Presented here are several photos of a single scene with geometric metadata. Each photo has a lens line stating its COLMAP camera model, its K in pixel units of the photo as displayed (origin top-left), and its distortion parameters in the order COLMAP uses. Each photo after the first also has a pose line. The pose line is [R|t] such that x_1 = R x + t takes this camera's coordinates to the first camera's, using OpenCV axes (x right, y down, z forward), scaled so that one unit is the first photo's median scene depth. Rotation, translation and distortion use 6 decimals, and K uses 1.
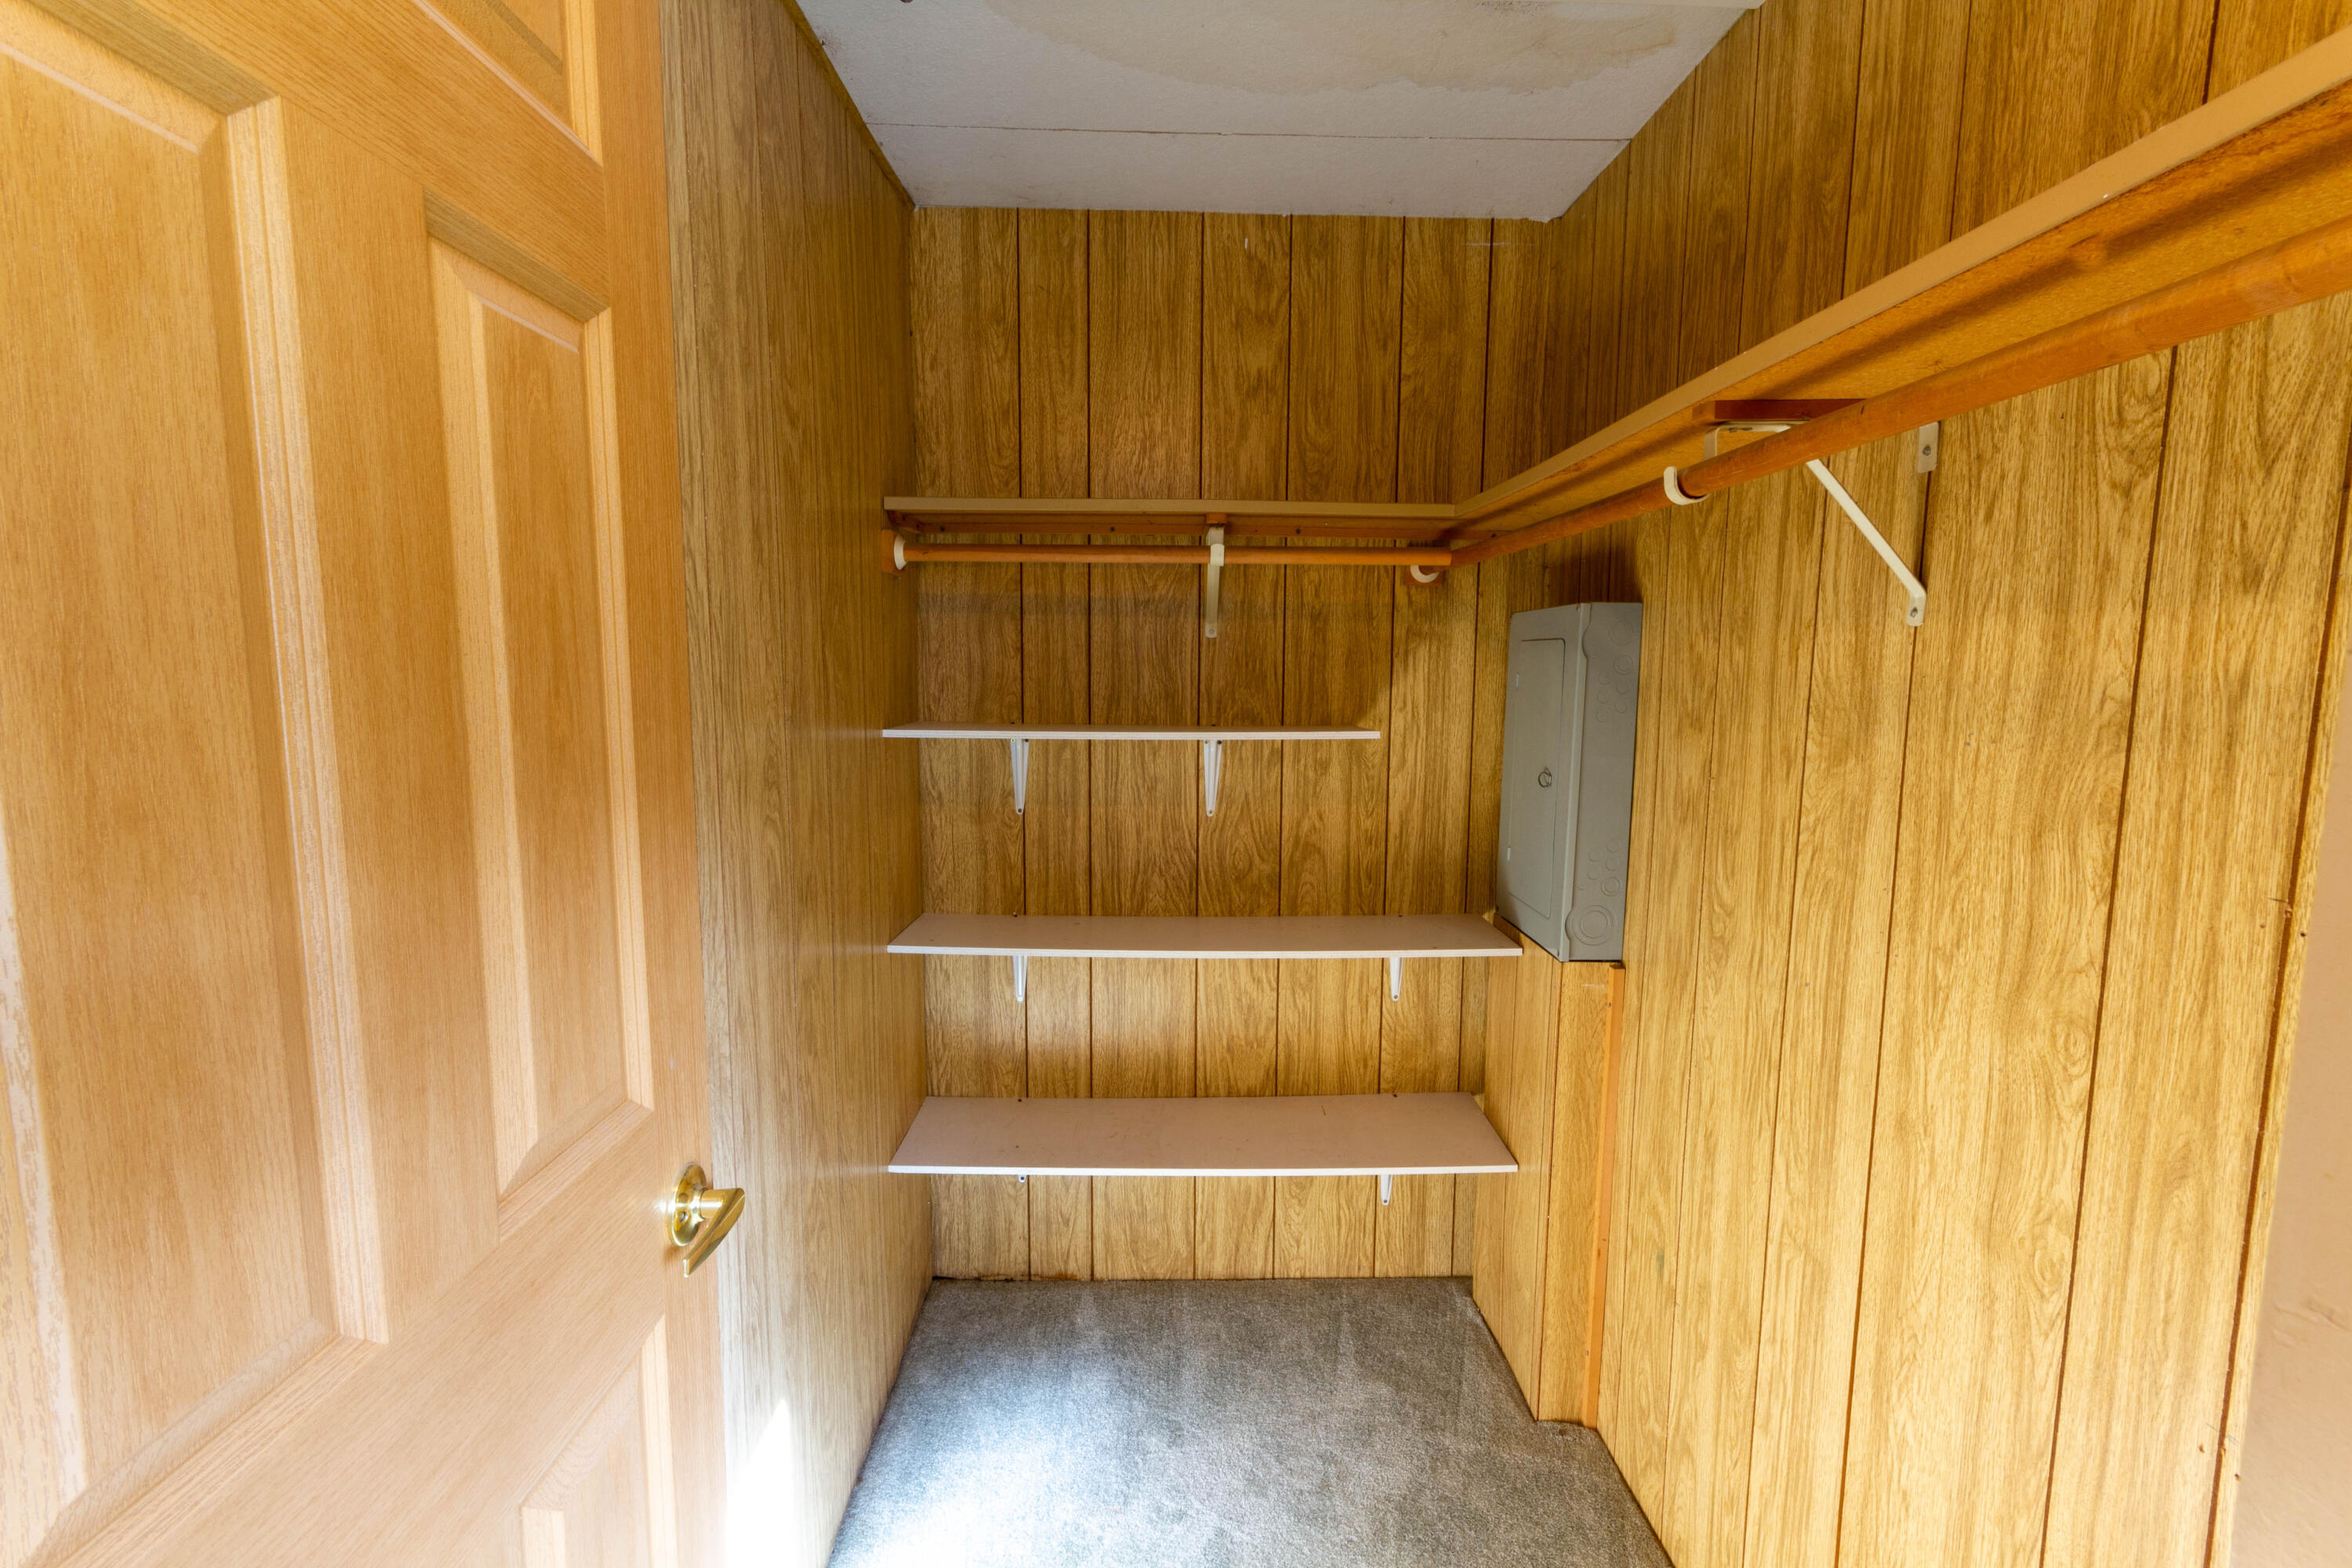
lens RADIAL K [[1082.0, 0, 1184.0], [0, 1082.0, 790.3], [0, 0, 1]] dist [0.002287, 0.001456]
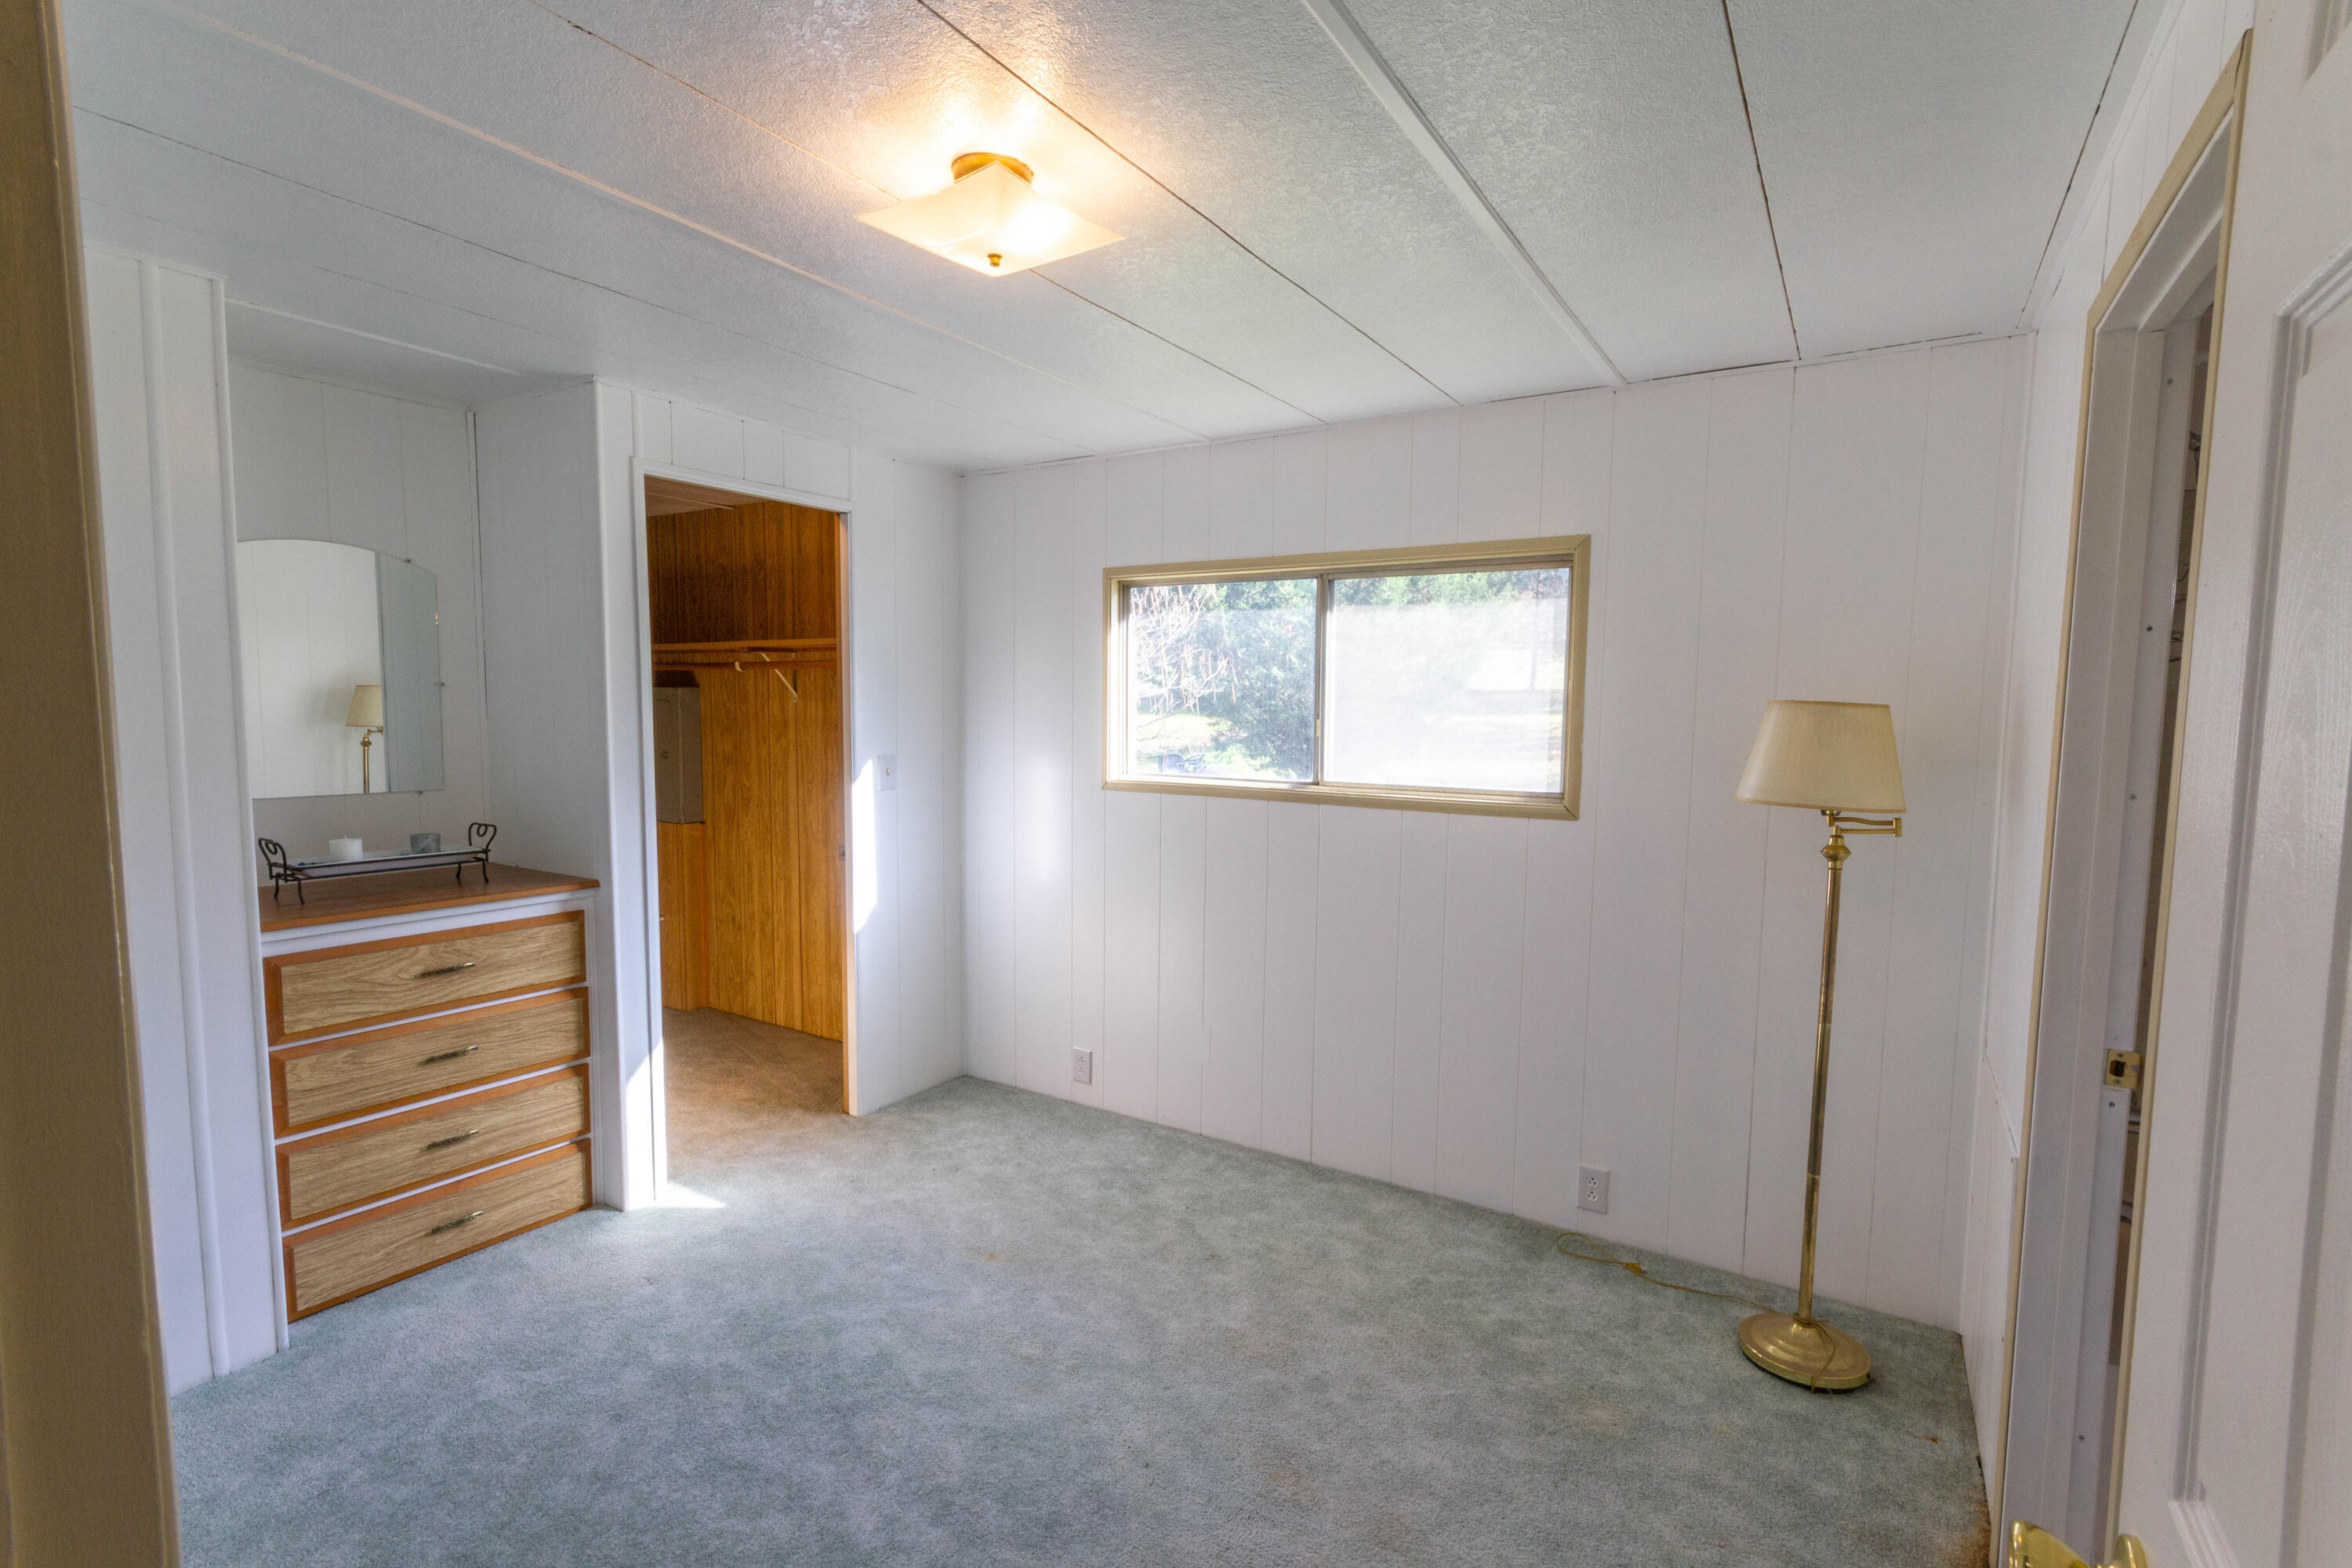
lens RADIAL K [[1082.0, 0, 1181.1], [0, 1082.0, 788.6], [0, 0, 1]] dist [0.002287, 0.001456]
pose [[0.555398, -0.072365, 0.828430, -1.571936], [0.095802, 0.995142, 0.022701, 0.178248], [-0.826048, 0.066757, 0.559632, -2.012118]]
